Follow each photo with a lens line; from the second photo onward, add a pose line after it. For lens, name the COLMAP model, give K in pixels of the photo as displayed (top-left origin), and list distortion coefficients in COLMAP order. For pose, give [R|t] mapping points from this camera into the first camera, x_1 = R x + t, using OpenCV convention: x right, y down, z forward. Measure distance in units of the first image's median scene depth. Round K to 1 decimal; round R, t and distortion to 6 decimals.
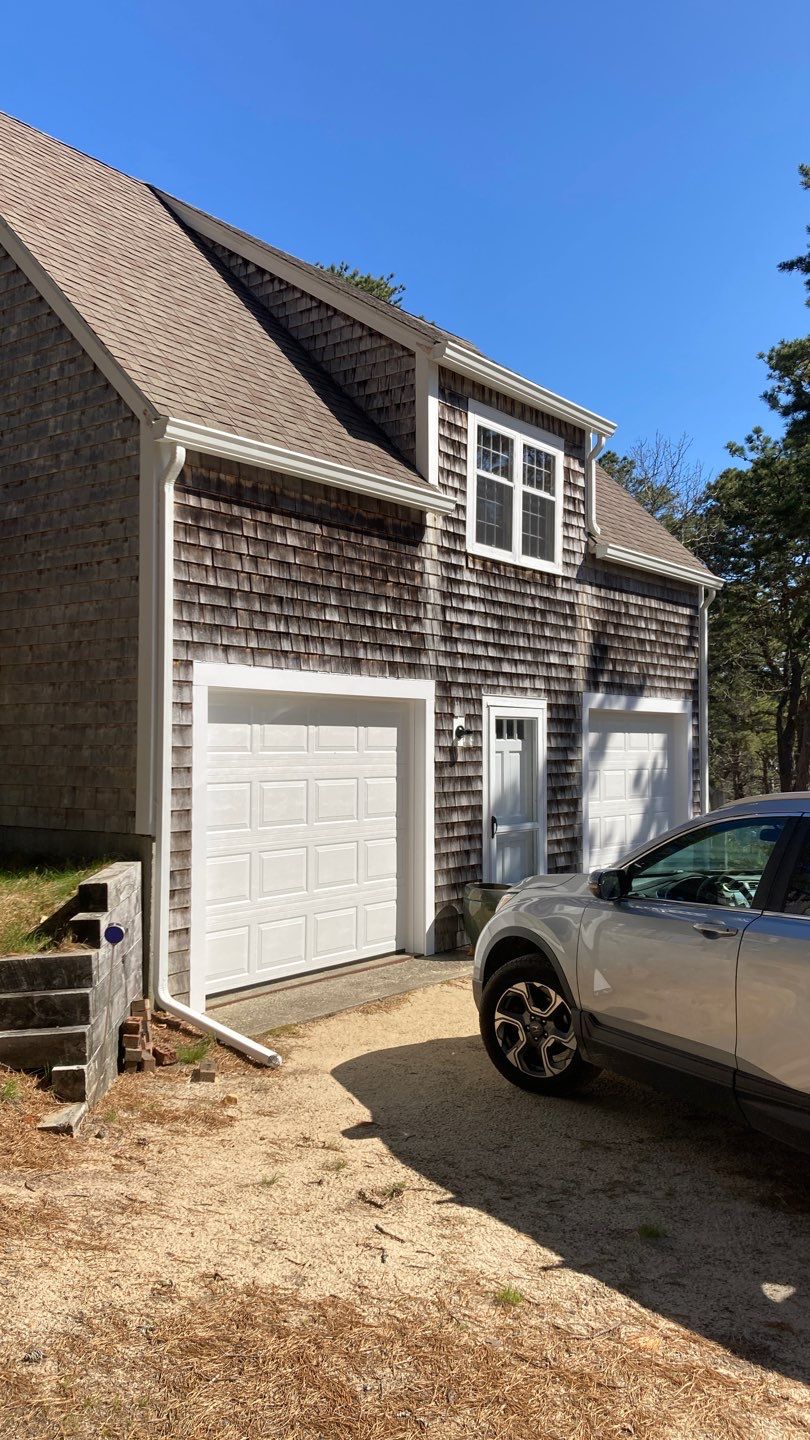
lens RADIAL K [[1132.0, 0, 405.0], [0, 1132.0, 720.0], [0, 0, 1]] dist [0.004447, 0.009198]
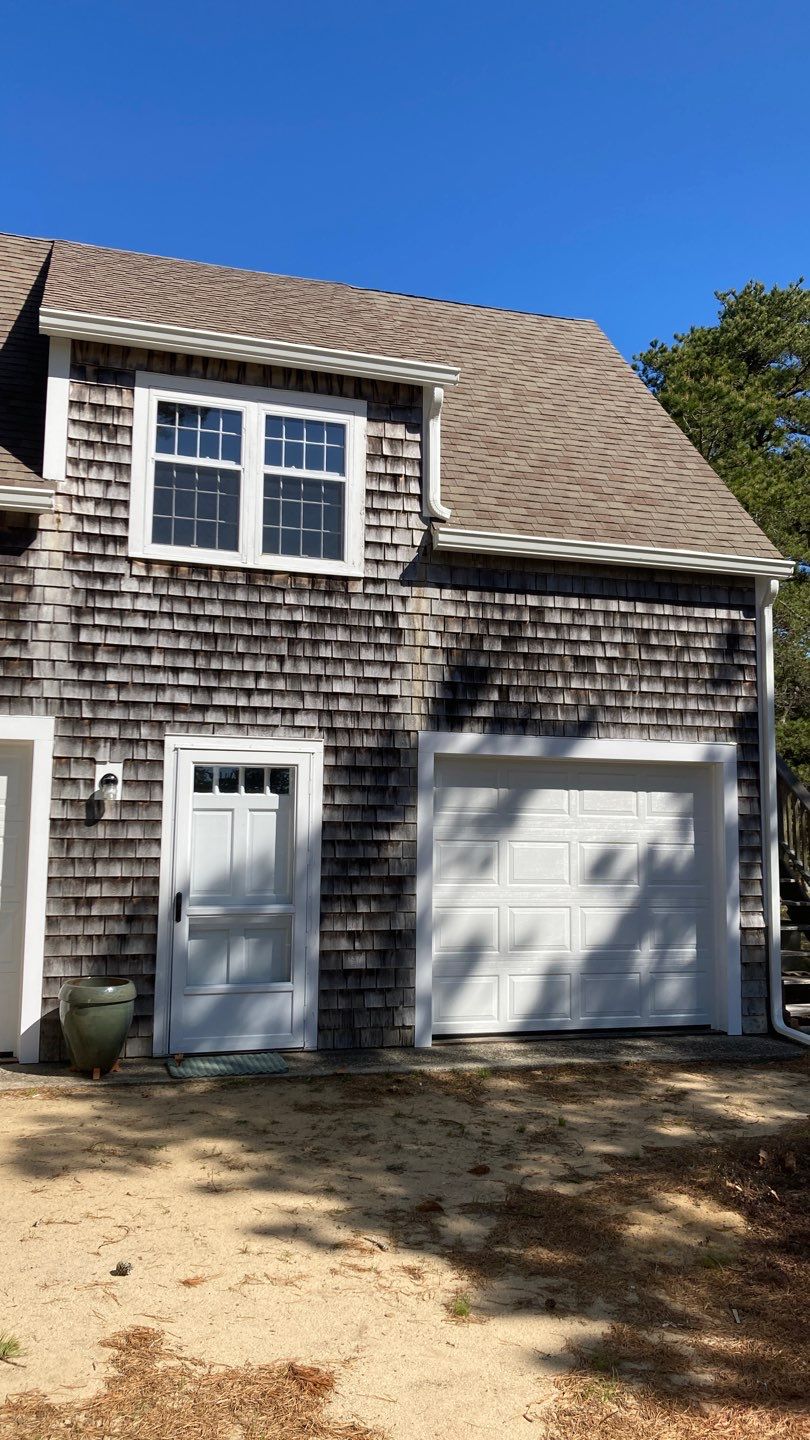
lens RADIAL K [[1132.0, 0, 405.0], [0, 1132.0, 720.0], [0, 0, 1]] dist [0.004447, 0.009198]
pose [[0.827079, -0.063502, -0.558487, 0.616086], [0.009109, 0.994982, -0.099643, 0.045256], [0.562012, 0.077325, 0.823507, 0.432212]]
